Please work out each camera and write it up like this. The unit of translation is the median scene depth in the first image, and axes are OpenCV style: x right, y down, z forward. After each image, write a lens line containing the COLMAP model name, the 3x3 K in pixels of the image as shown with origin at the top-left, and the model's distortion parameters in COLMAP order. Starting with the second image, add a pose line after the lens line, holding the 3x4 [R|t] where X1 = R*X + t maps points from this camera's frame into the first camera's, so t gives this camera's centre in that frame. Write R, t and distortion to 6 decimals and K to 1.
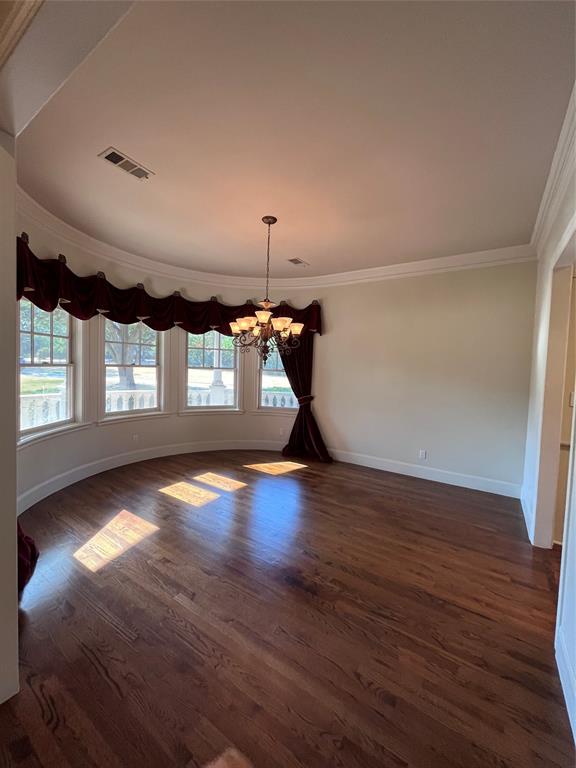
lens RADIAL K [[309.8, 0, 288.5], [0, 309.8, 383.5], [0, 0, 1]] dist [-0.002316, -0.000890]
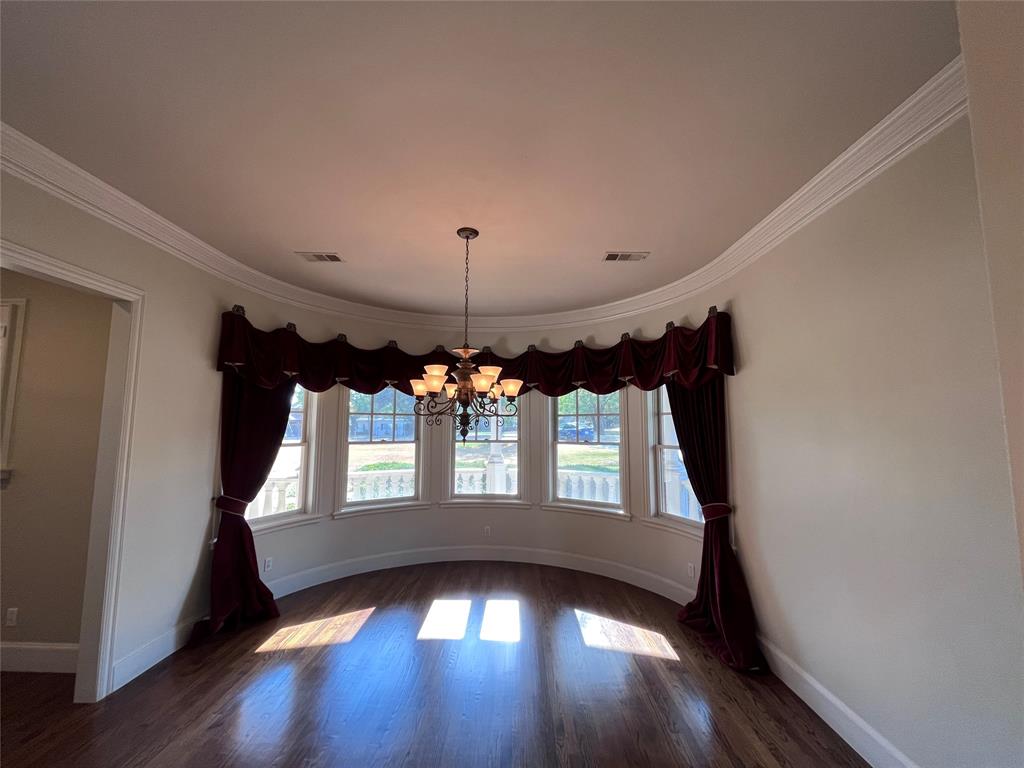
lens RADIAL K [[413.1, 0, 511.6], [0, 413.1, 382.5], [0, 0, 1]] dist [-0.002316, -0.000890]
pose [[0.541927, -0.122224, -0.831491, 0.603296], [-0.034103, 0.985355, -0.167068, -0.033129], [0.839734, 0.118895, 0.529822, 0.512014]]
